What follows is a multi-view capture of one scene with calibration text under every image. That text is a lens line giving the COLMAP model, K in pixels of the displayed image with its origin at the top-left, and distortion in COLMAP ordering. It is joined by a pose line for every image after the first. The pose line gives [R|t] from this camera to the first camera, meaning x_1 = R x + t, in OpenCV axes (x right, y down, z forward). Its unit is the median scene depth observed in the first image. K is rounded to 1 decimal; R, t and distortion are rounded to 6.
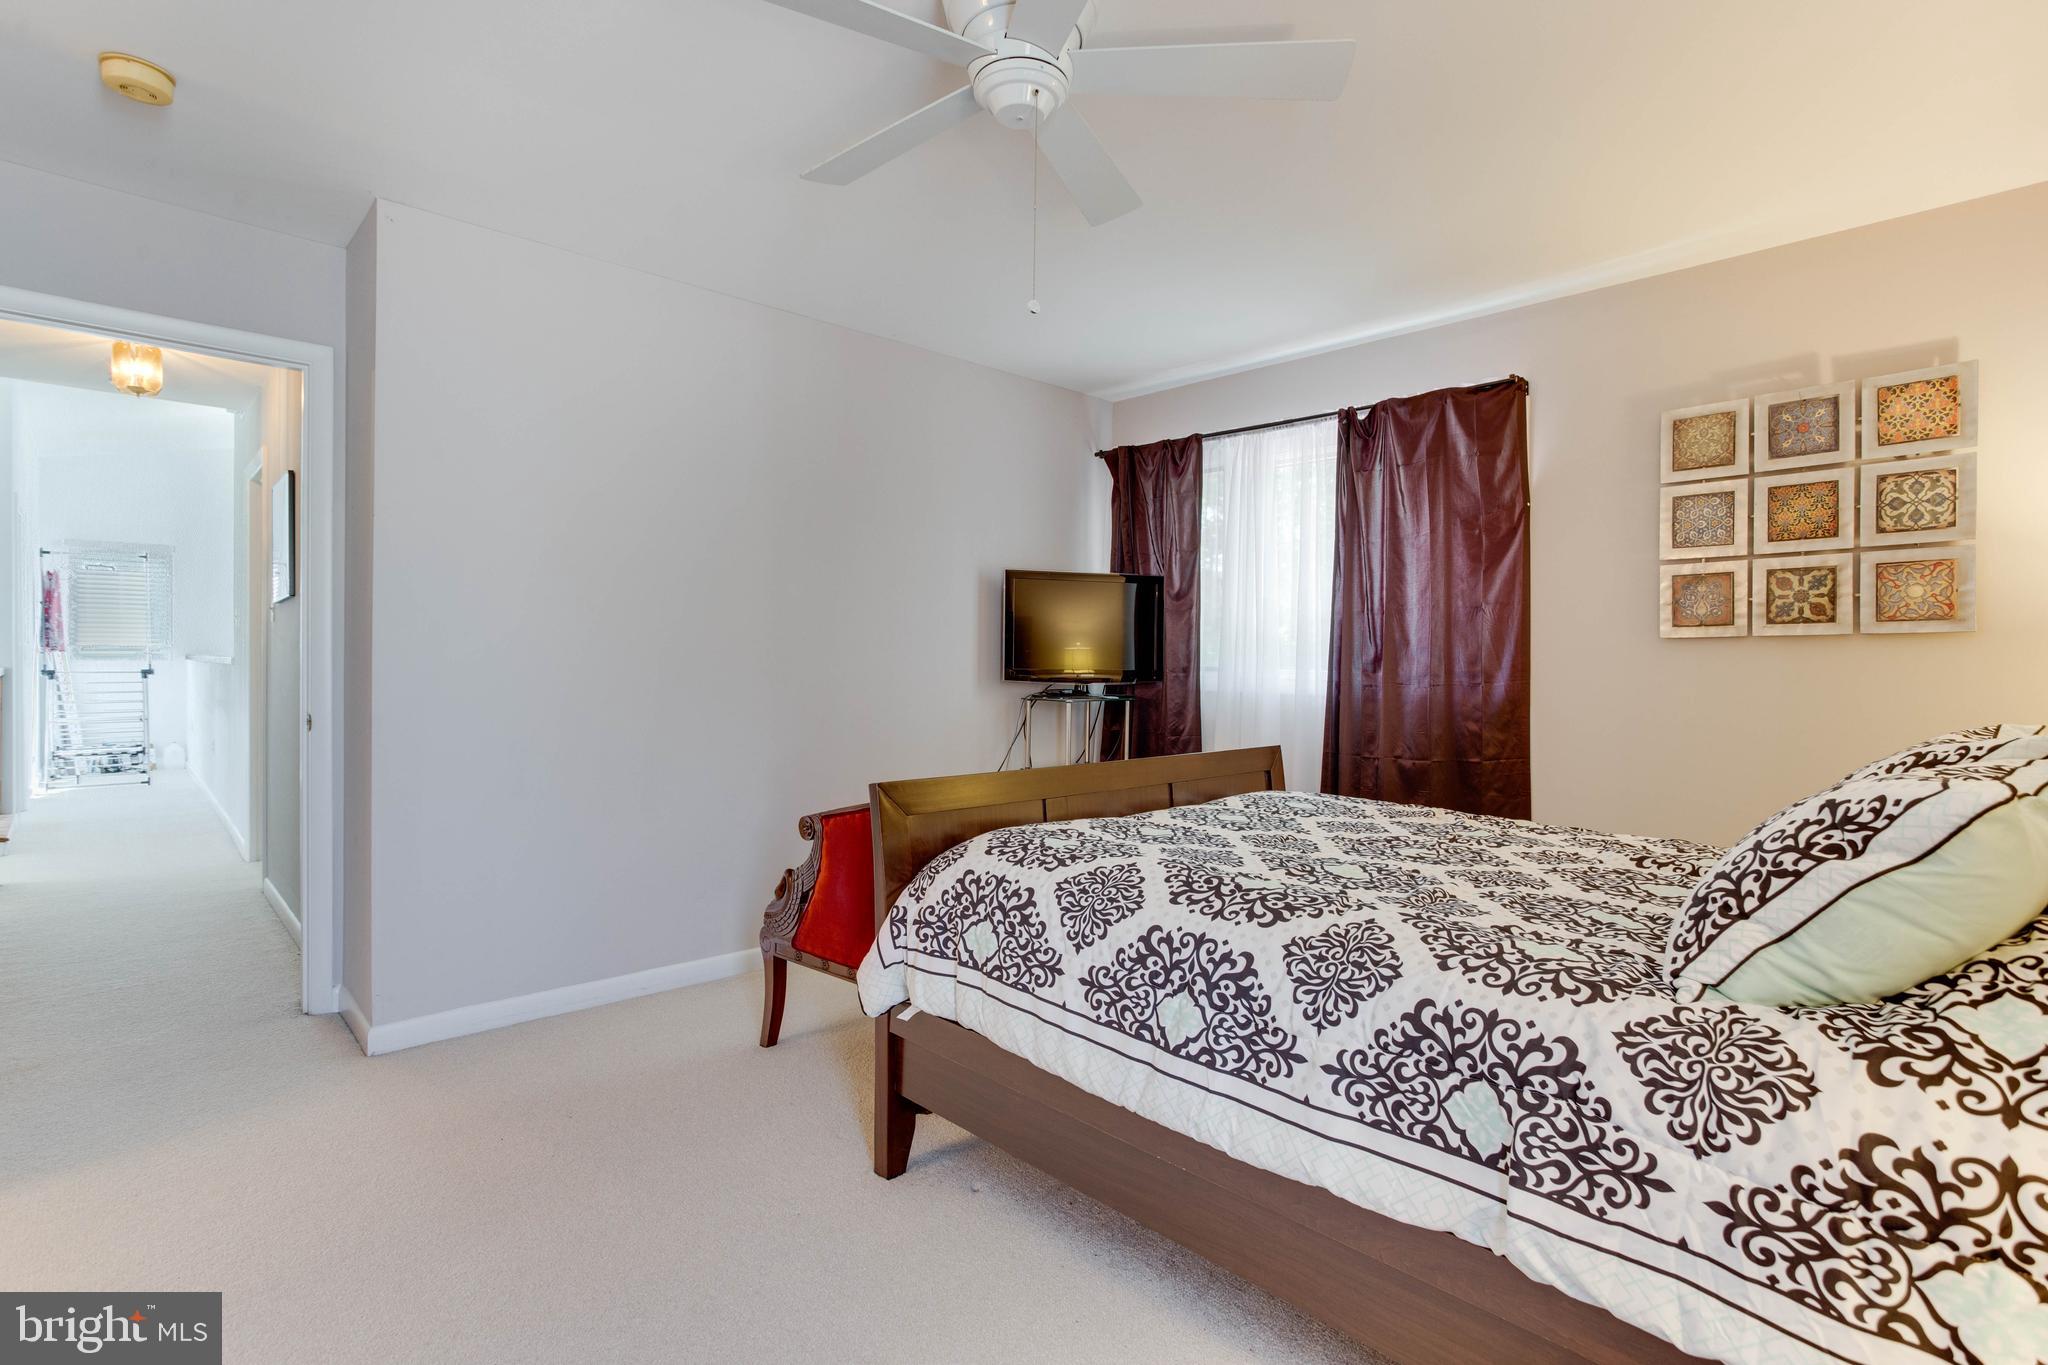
lens RADIAL K [[1001.3, 0, 1037.1], [0, 1001.3, 682.6], [0, 0, 1]] dist [-0.051603, 0.033478]
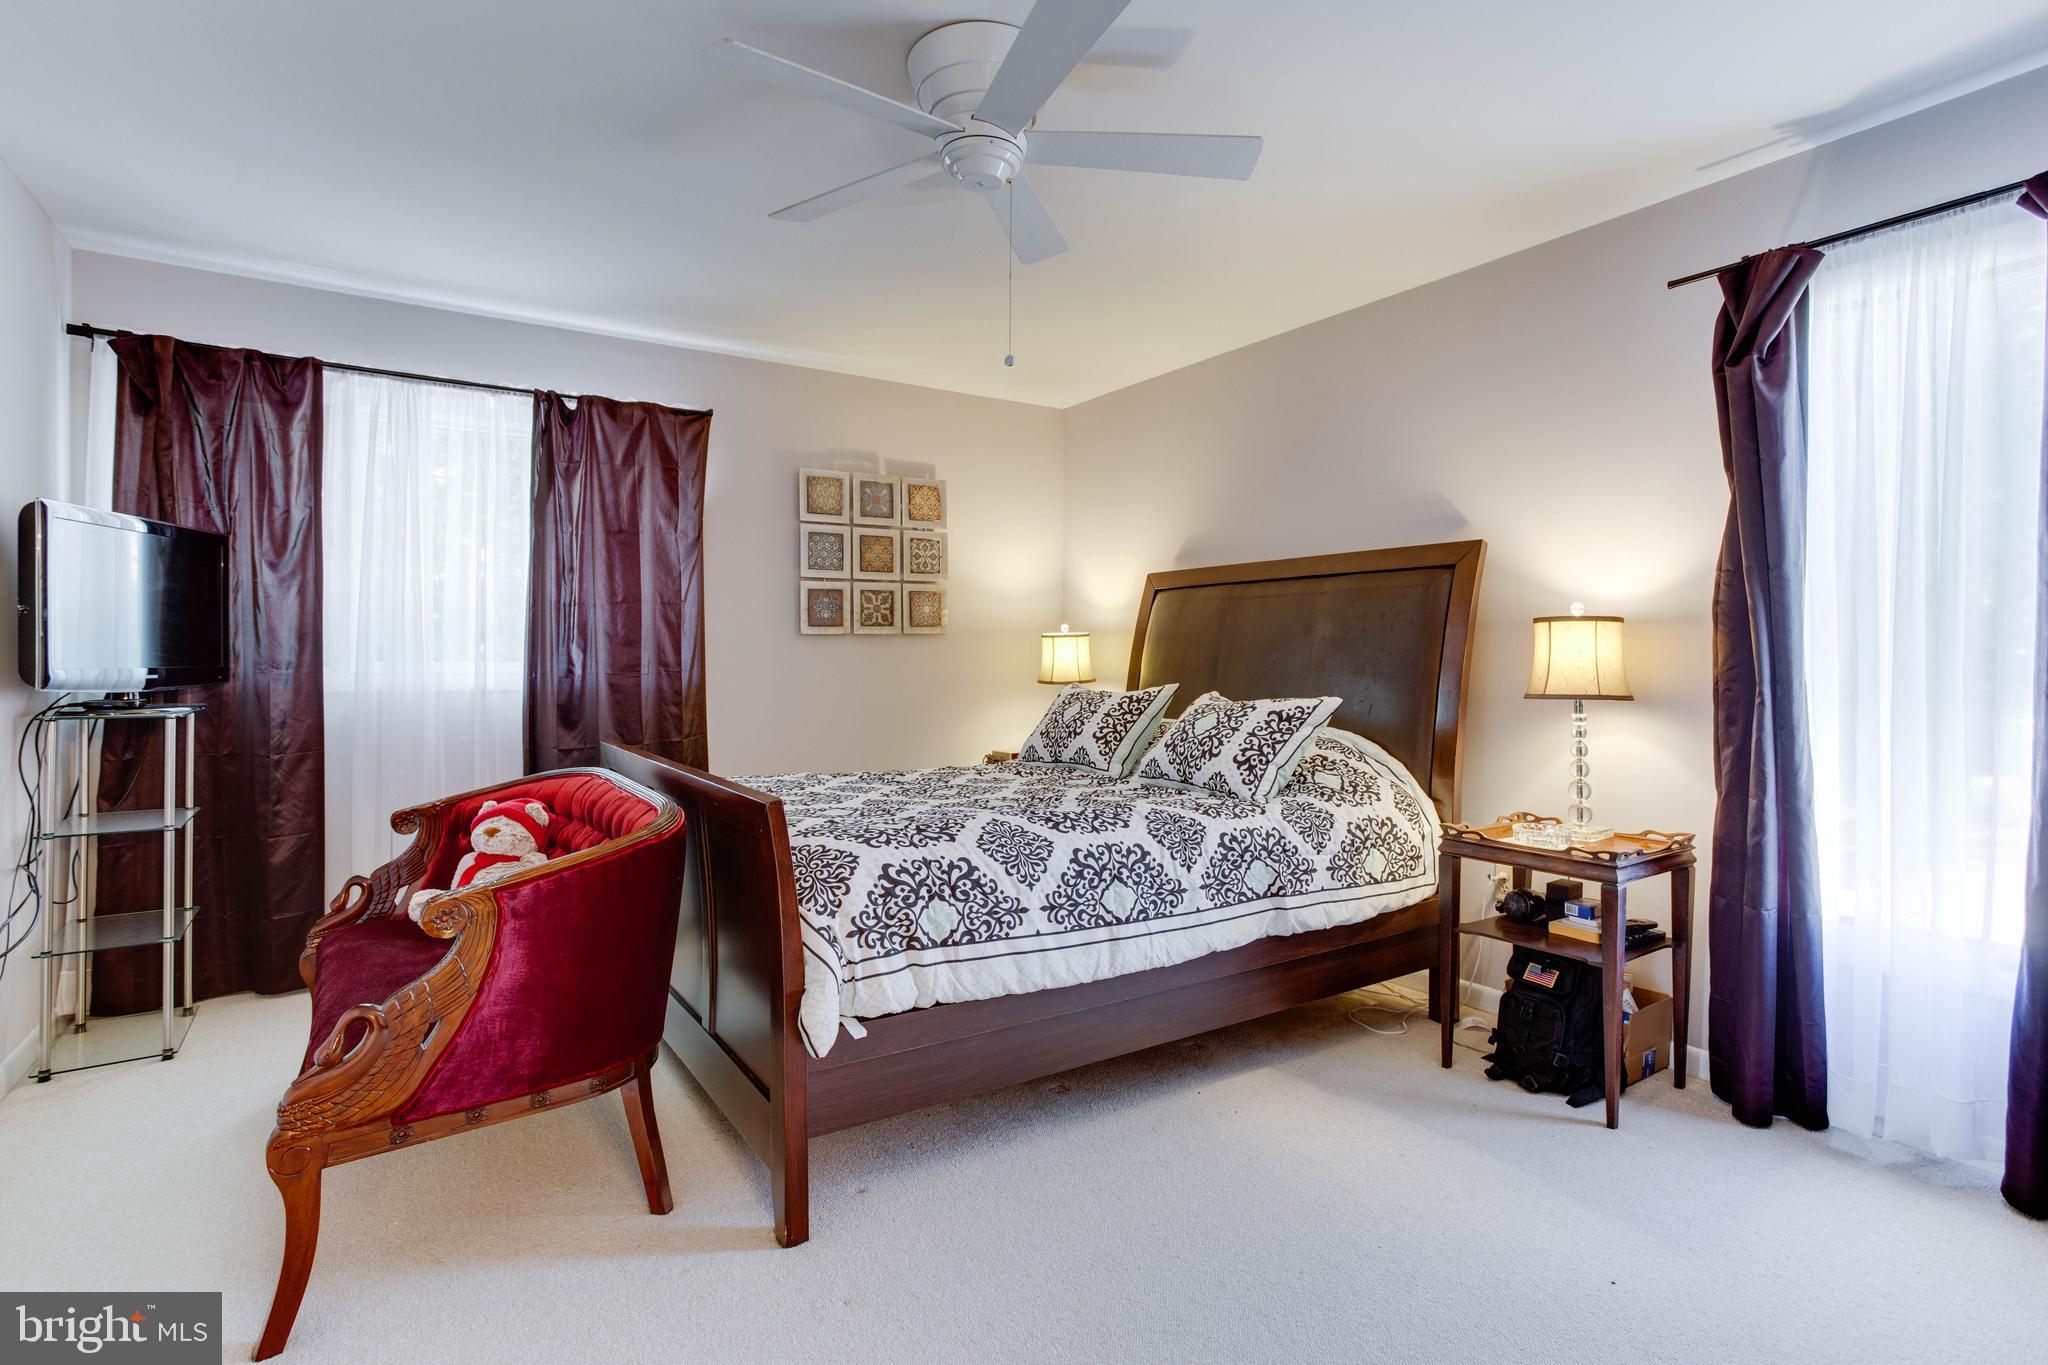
lens RADIAL K [[1001.3, 0, 1037.1], [0, 1001.3, 682.6], [0, 0, 1]] dist [-0.051603, 0.033478]
pose [[0.179987, -0.036739, 0.982983, -0.738569], [0.020640, 0.999223, 0.033567, -0.019544], [-0.983452, 0.014247, 0.180605, 0.477163]]
